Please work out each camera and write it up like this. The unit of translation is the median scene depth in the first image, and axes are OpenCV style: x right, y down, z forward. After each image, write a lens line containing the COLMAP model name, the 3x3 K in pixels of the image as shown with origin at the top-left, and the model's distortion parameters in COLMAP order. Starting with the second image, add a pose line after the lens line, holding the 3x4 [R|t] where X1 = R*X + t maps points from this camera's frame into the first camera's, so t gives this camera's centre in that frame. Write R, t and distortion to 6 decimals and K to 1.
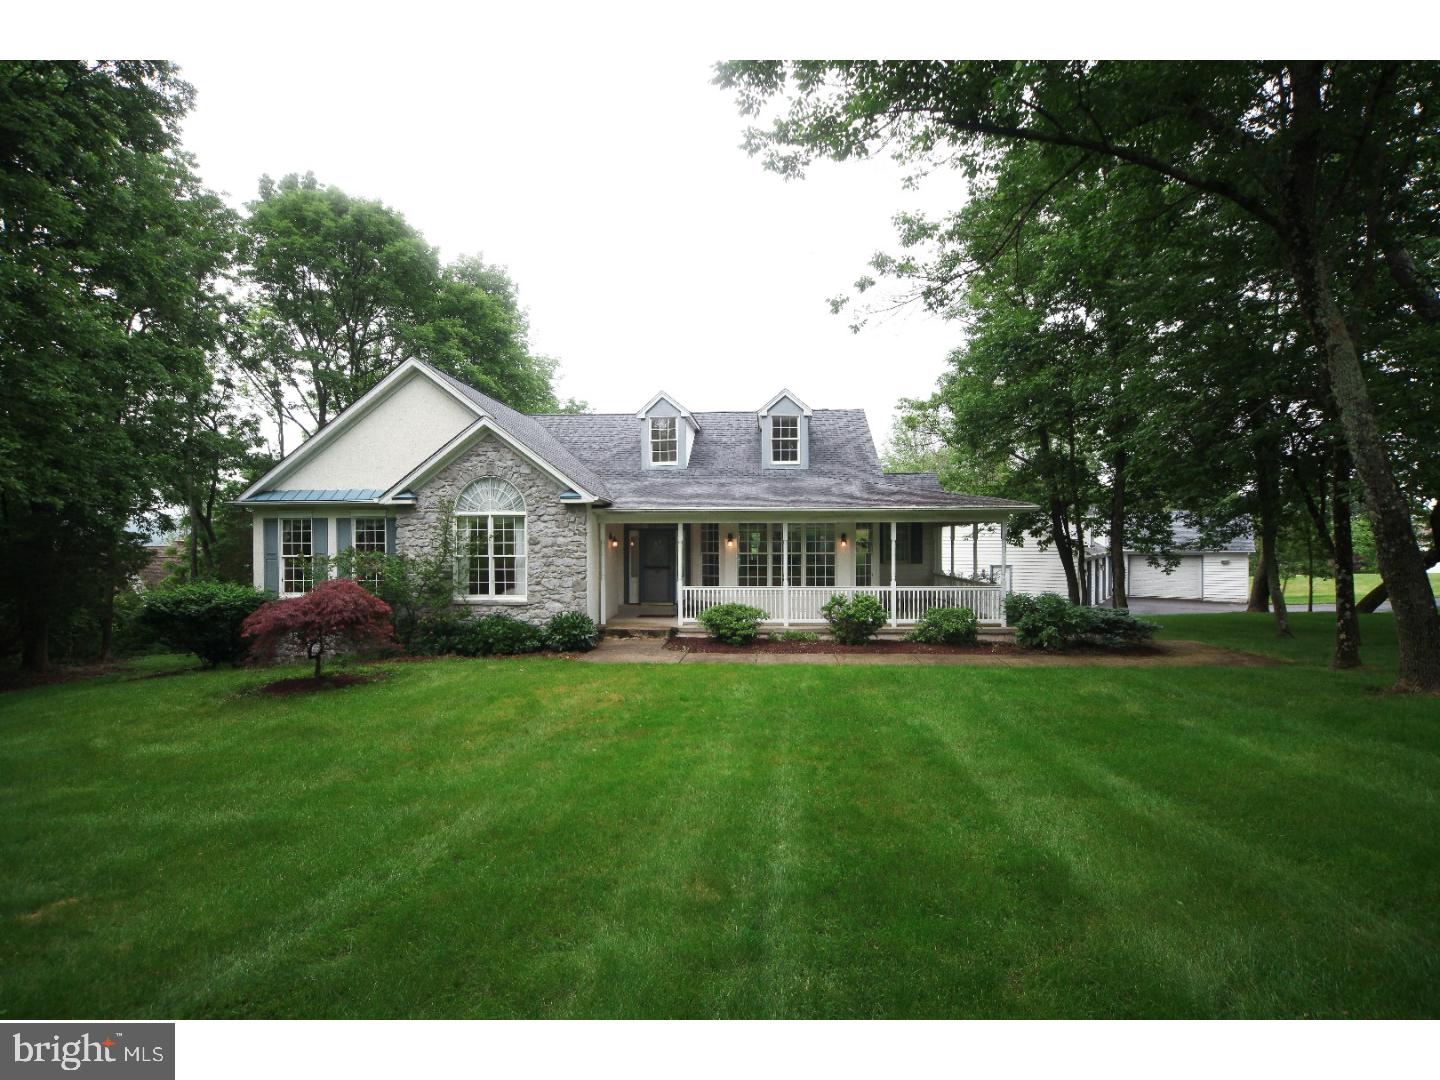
lens RADIAL K [[681.2, 0, 723.2], [0, 681.2, 559.9], [0, 0, 1]] dist [-0.008694, 0.001321]
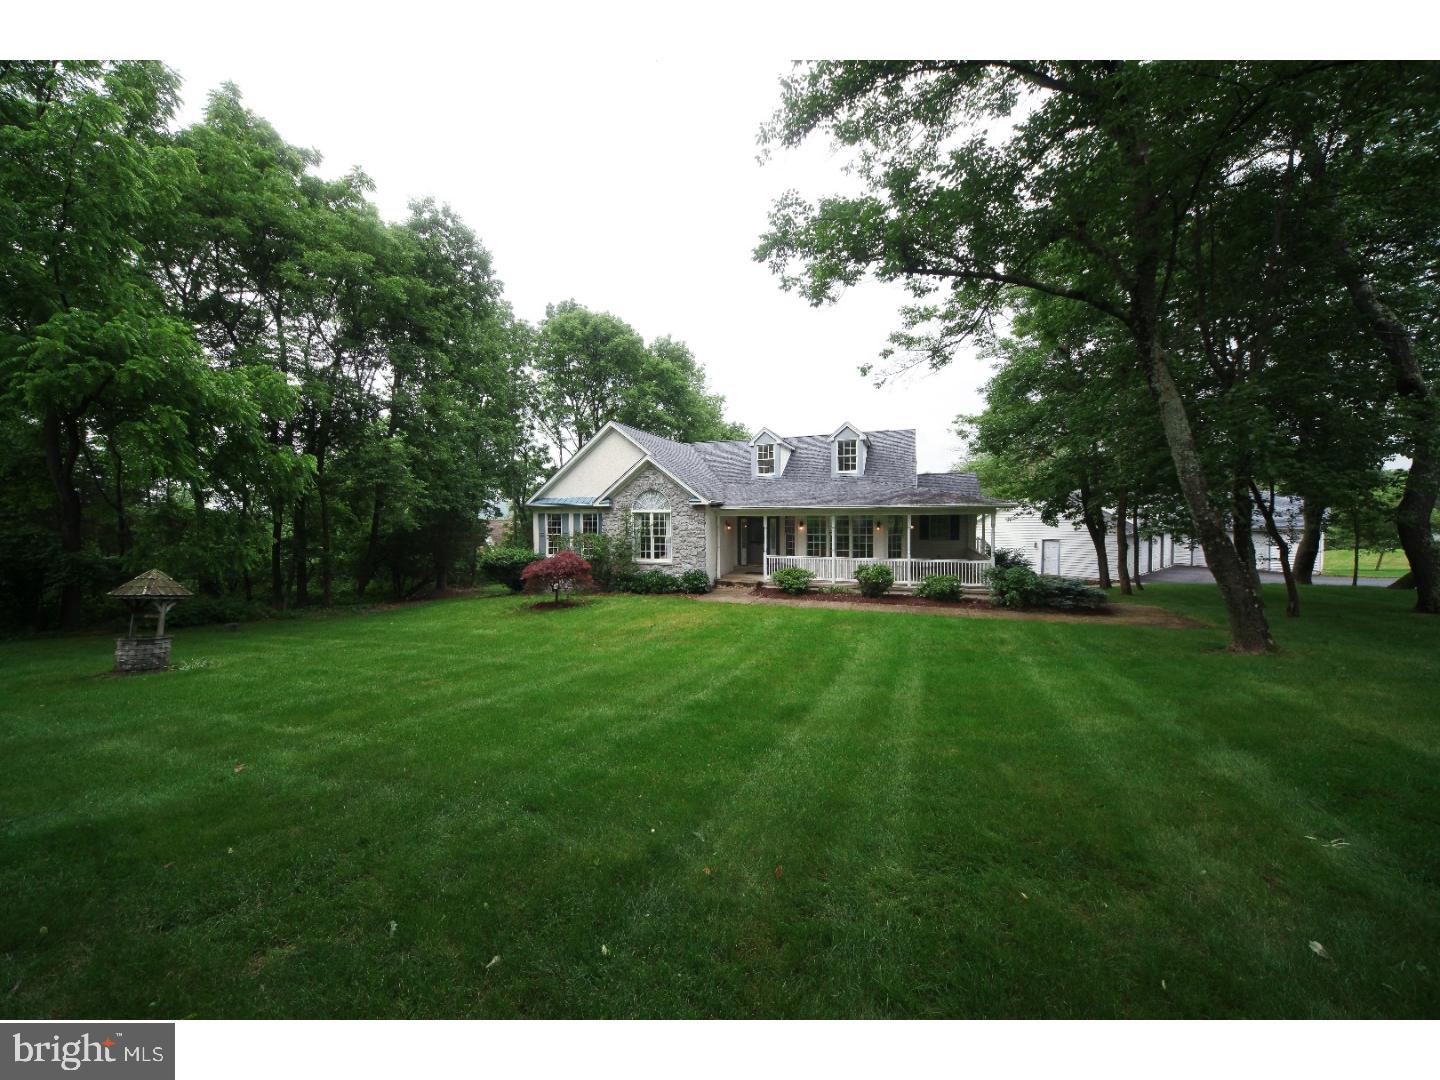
lens RADIAL K [[495.3, 0, 717.3], [0, 495.3, 542.5], [0, 0, 1]] dist [-0.010013, -0.000117]
pose [[0.957898, 0.014489, -0.286742, 0.167630], [-0.005522, 0.999471, 0.032056, -0.029113], [0.287055, -0.029123, 0.957471, -0.139774]]
